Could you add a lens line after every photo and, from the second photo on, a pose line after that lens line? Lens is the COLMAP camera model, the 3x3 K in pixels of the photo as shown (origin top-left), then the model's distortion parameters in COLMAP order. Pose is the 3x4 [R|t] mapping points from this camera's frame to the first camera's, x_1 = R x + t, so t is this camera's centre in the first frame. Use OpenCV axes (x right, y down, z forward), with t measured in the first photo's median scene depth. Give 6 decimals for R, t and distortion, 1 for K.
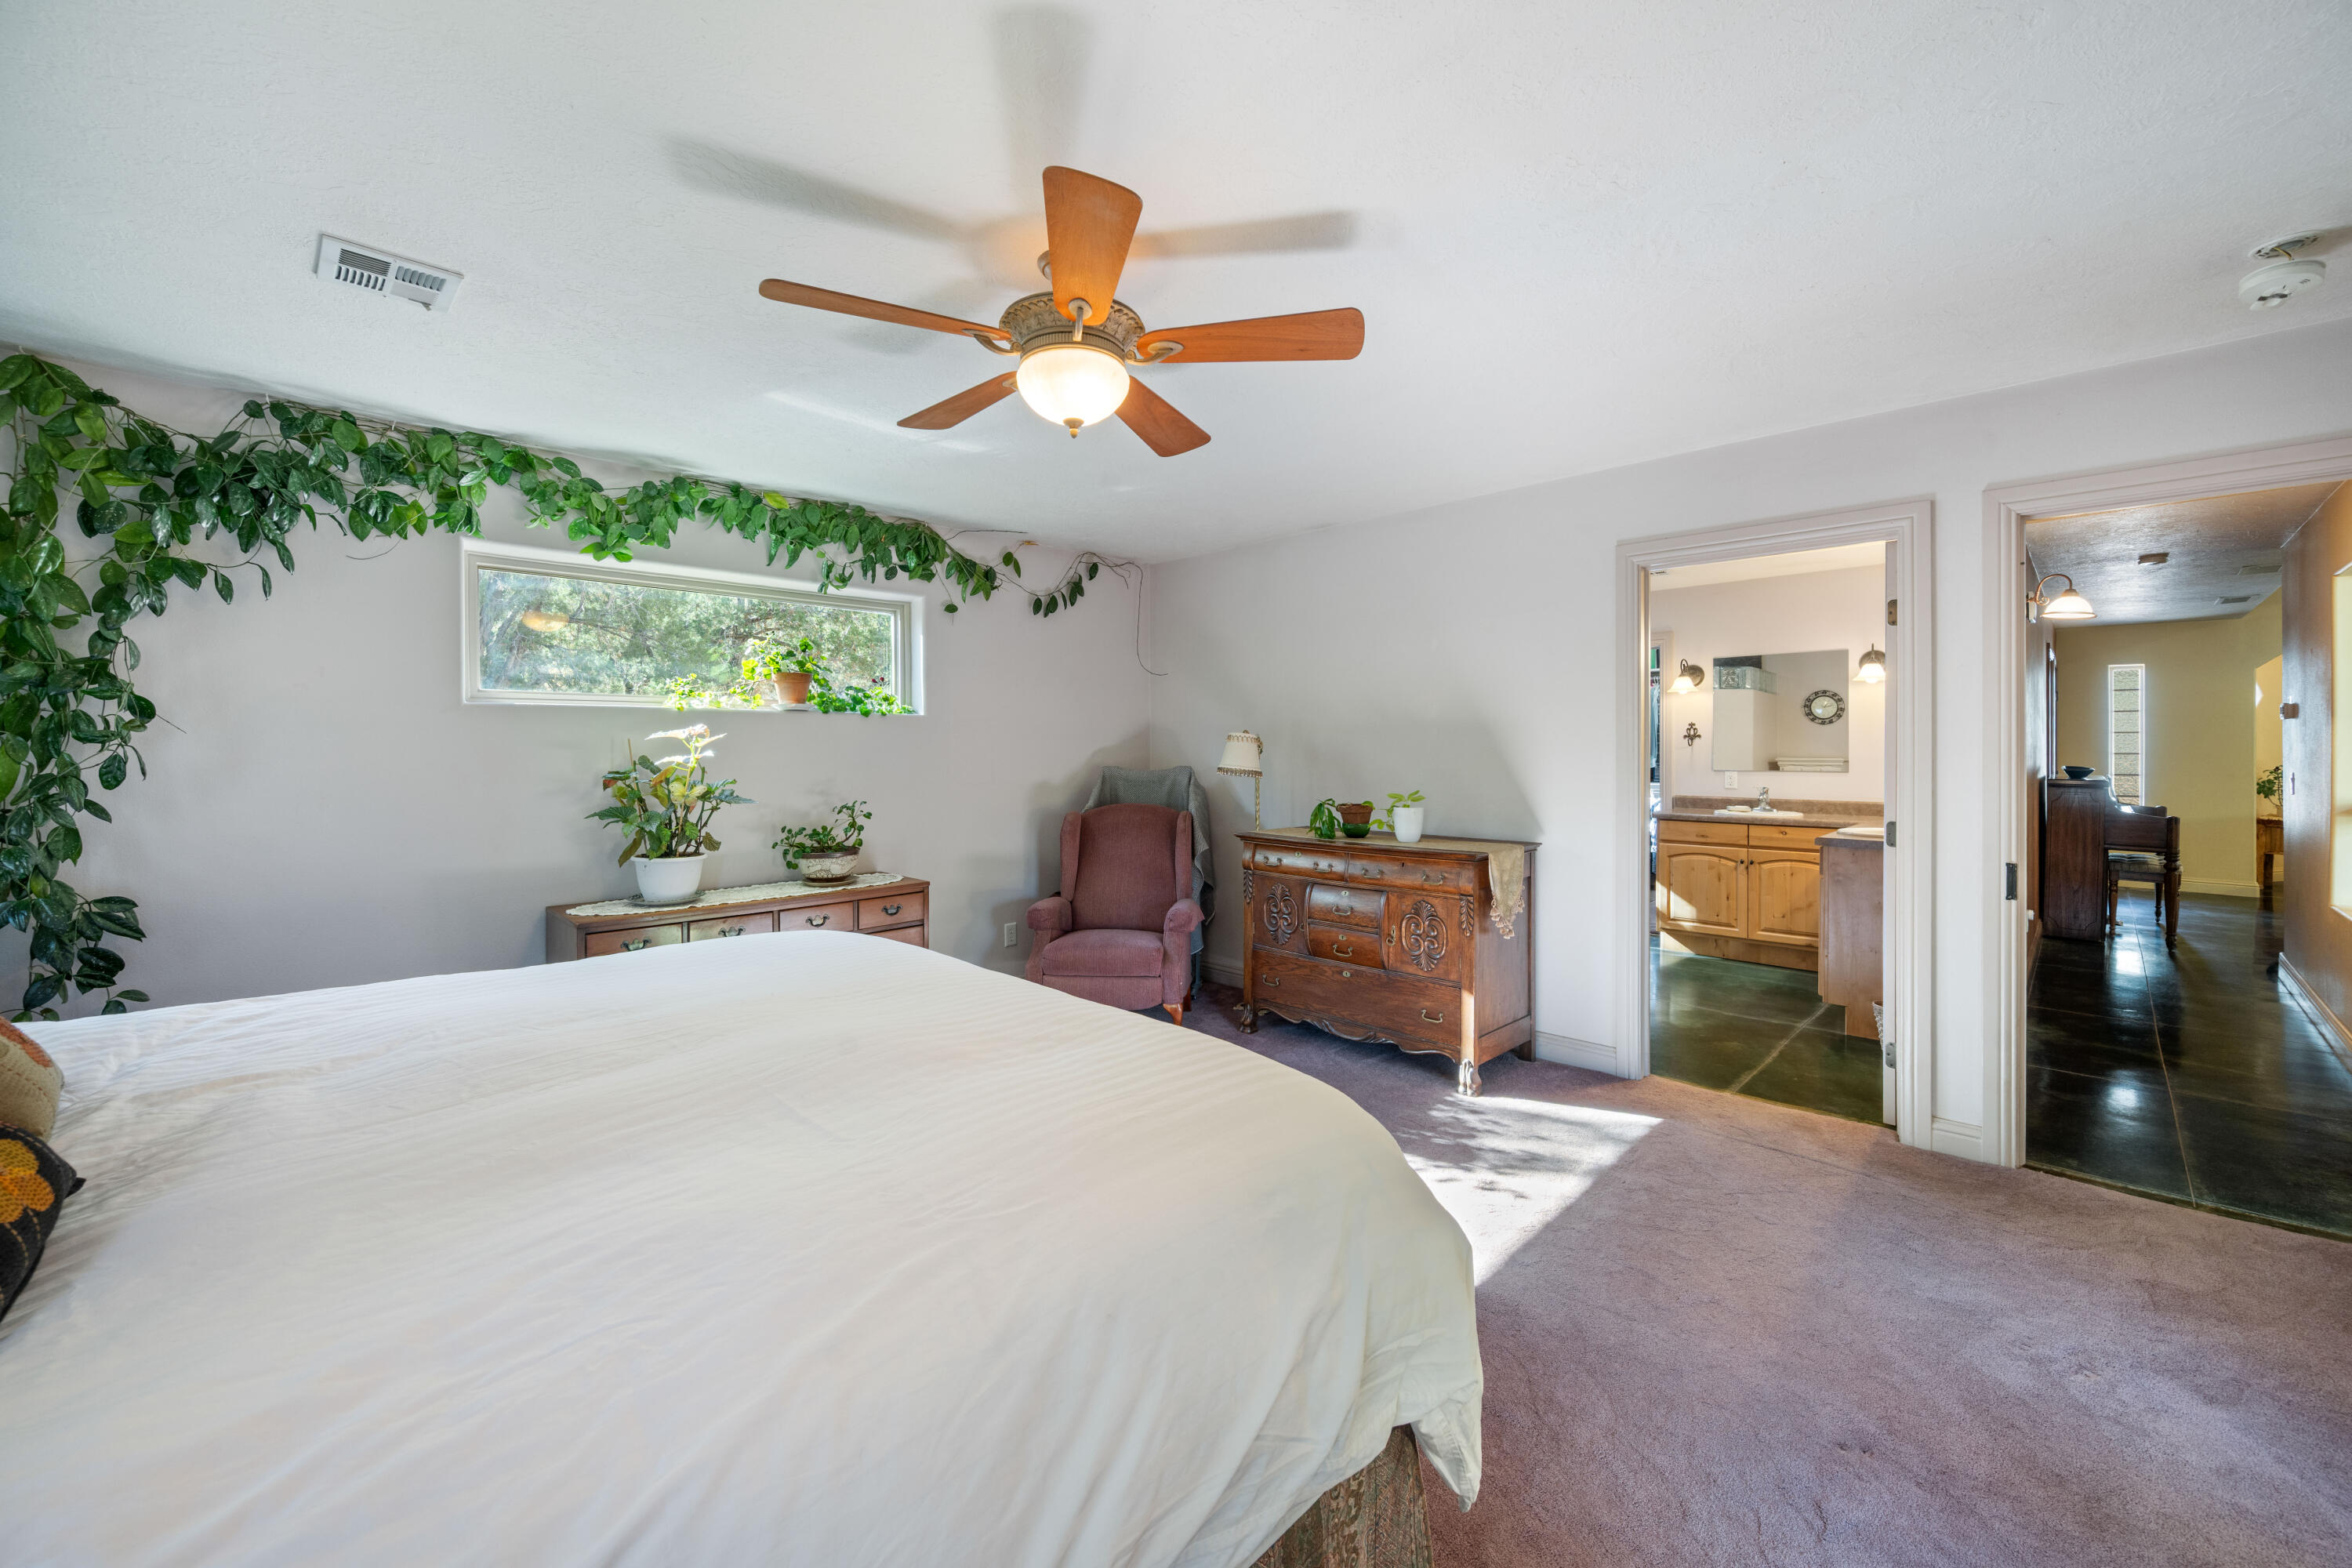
lens RADIAL K [[941.5, 0, 1173.4], [0, 941.5, 764.4], [0, 0, 1]] dist [-0.002320, -0.000174]
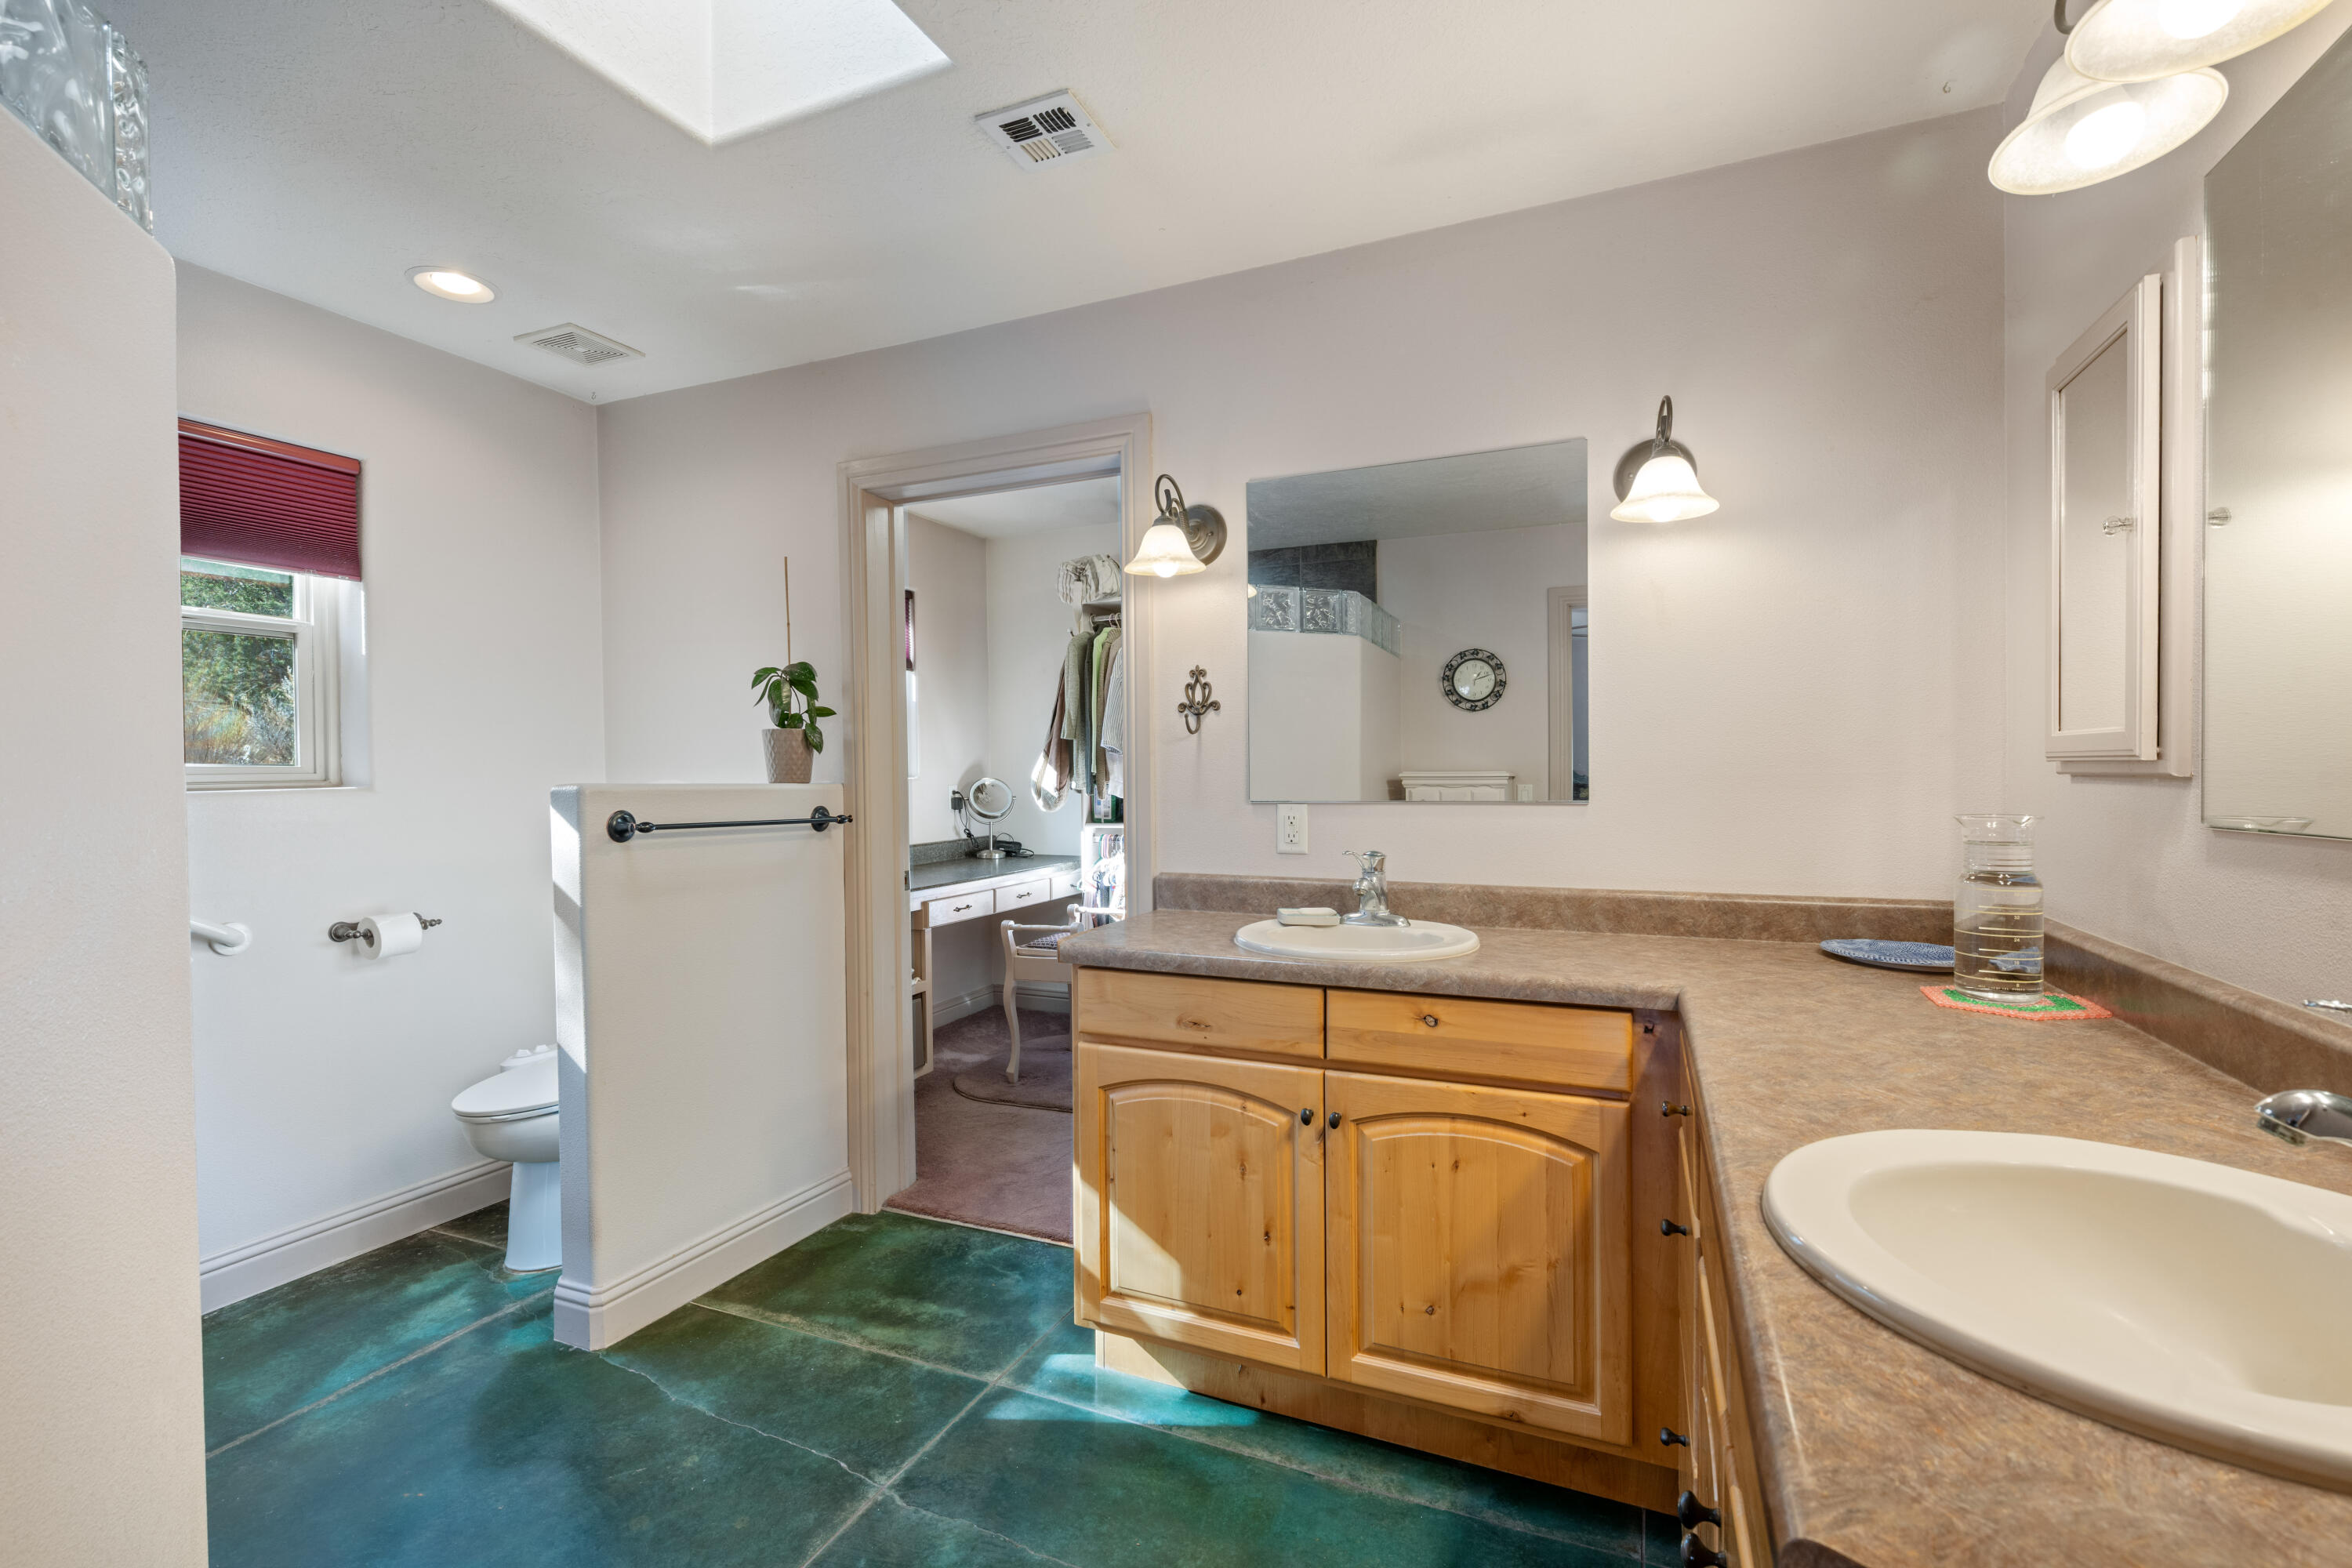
lens RADIAL K [[1042.0, 0, 1176.0], [0, 1042.0, 784.0], [0, 0, 1]] dist [0.000795, 0.000027]
pose [[0.935575, -0.005241, 0.353089, 0.419218], [0.005837, 0.999983, -0.000623, -0.000389], [-0.353079, 0.002644, 0.935590, 0.658247]]
